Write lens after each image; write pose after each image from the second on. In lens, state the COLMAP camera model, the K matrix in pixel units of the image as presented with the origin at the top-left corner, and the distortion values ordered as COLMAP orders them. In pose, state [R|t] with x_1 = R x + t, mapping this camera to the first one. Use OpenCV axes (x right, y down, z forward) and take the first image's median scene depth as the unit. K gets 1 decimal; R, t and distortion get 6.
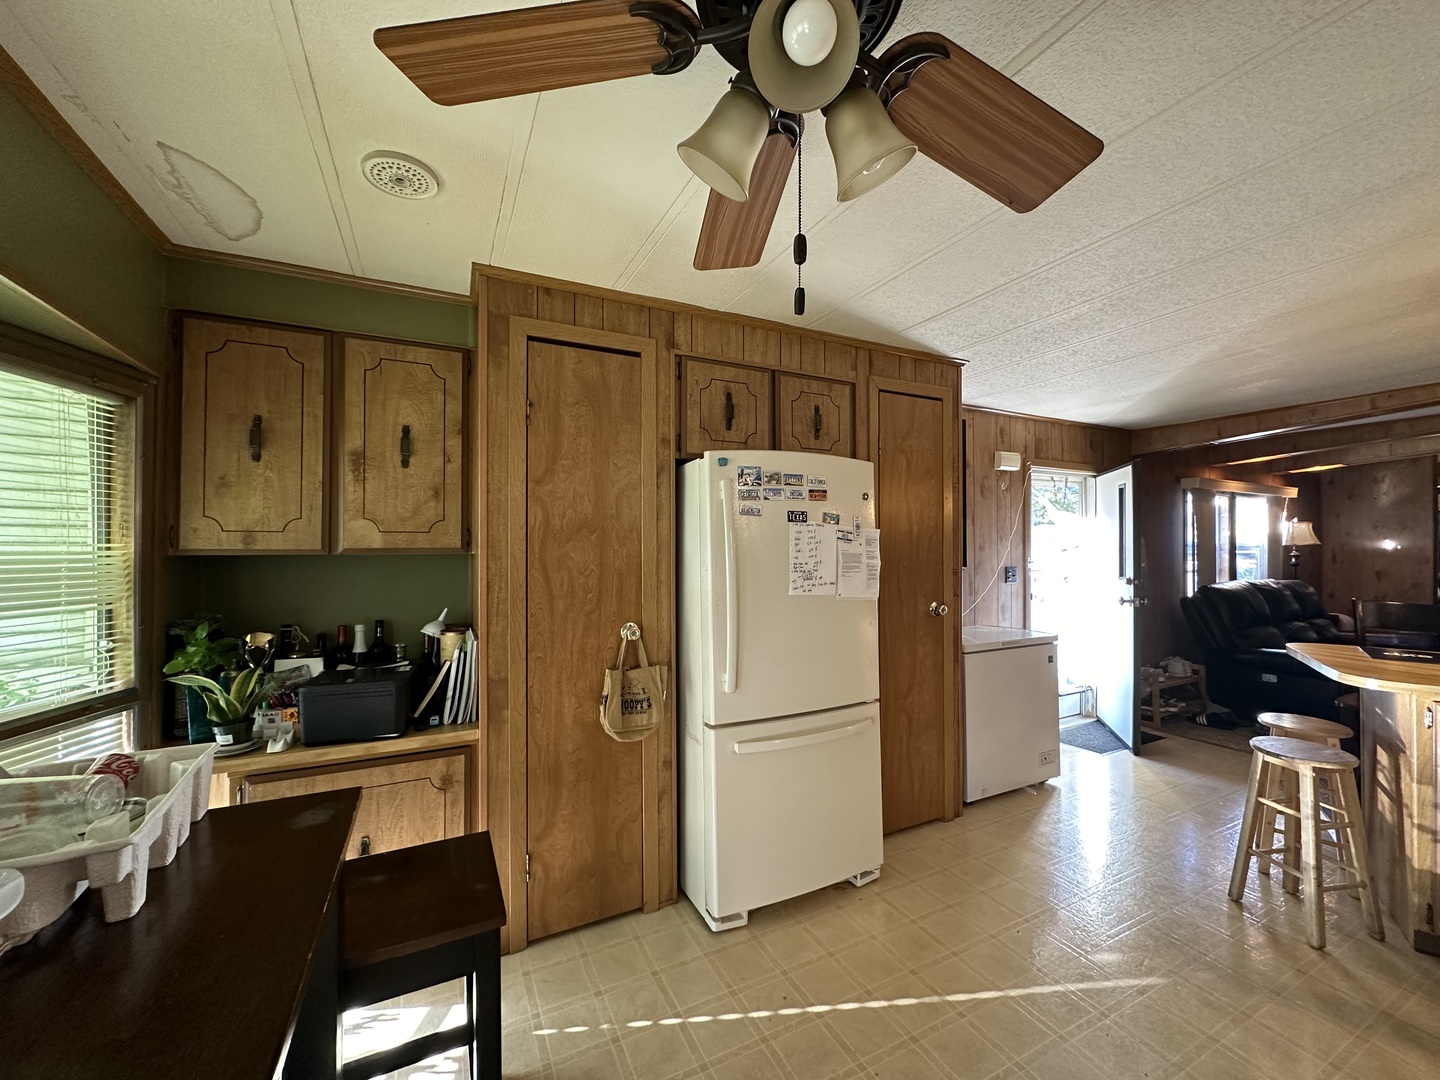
lens RADIAL K [[570.5, 0, 720.0], [0, 570.5, 540.0], [0, 0, 1]] dist [-0.001161, -0.000184]
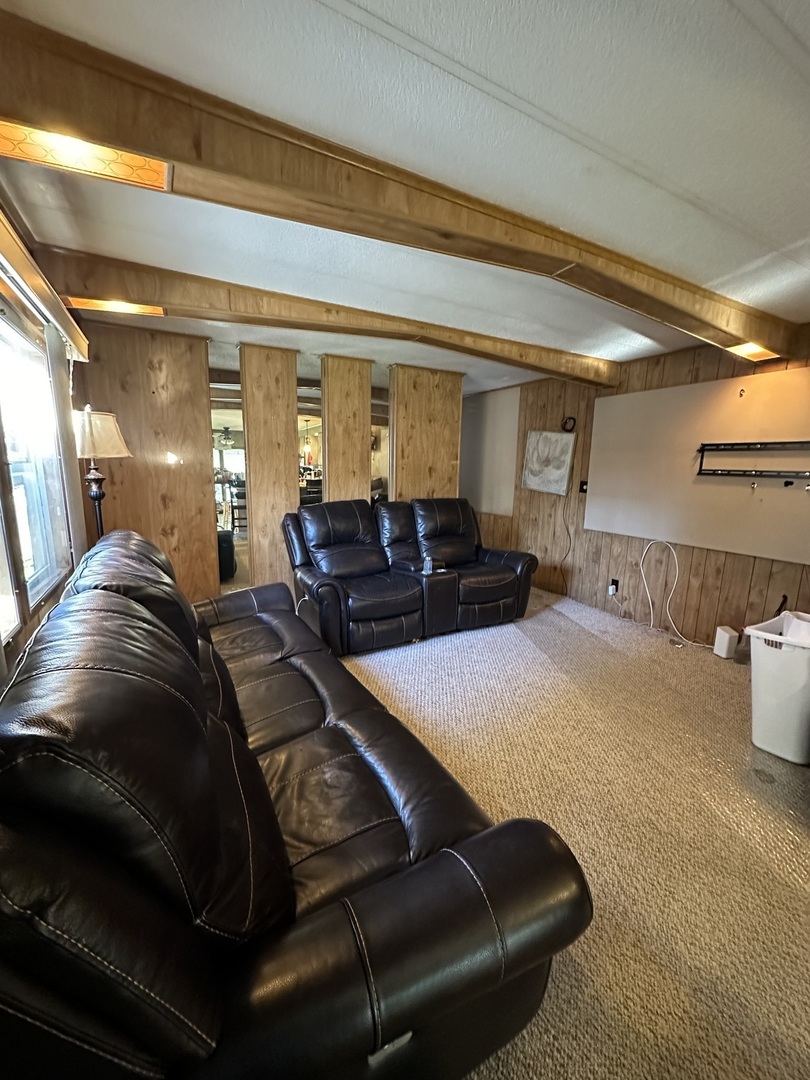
lens RADIAL K [[427.9, 0, 405.0], [0, 427.9, 540.0], [0, 0, 1]] dist [-0.001161, -0.000184]
pose [[-0.035151, -0.176980, 0.983587, 0.593490], [-0.027222, 0.983999, 0.176081, 0.006066], [-0.999011, -0.020586, -0.039406, 0.717764]]
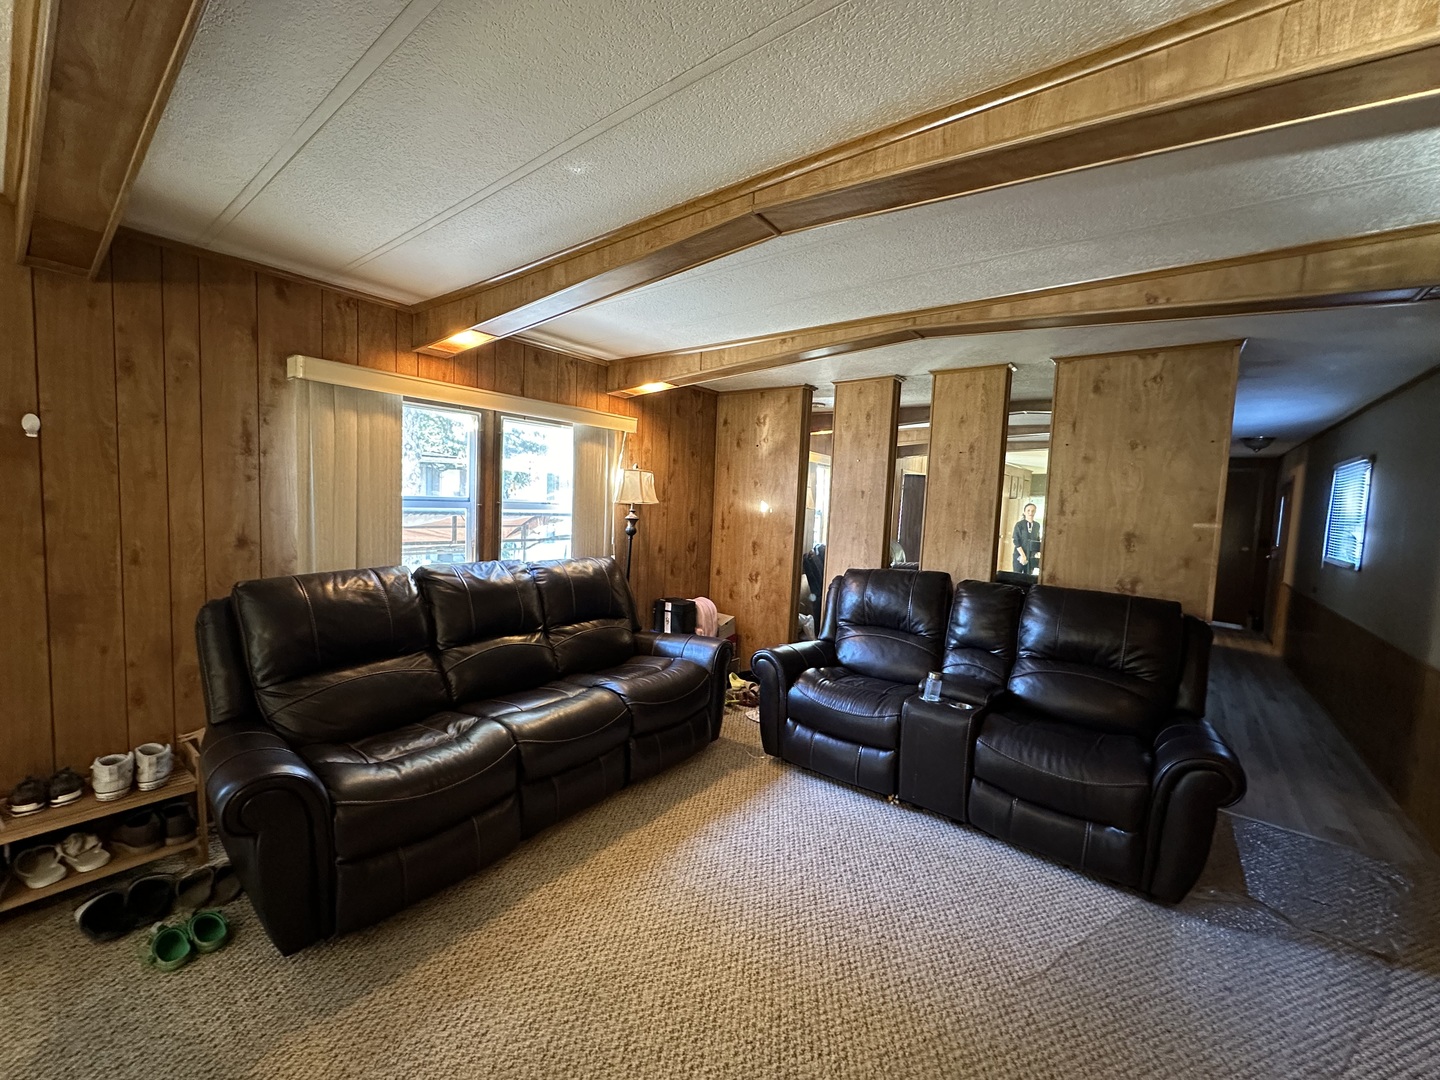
lens RADIAL K [[570.5, 0, 720.0], [0, 570.5, 540.0], [0, 0, 1]] dist [-0.001161, -0.000184]
pose [[0.905147, 0.008603, 0.425012, 0.801514], [-0.047018, 0.995687, 0.079979, -0.006616], [-0.422491, -0.092376, 0.901648, 0.332797]]
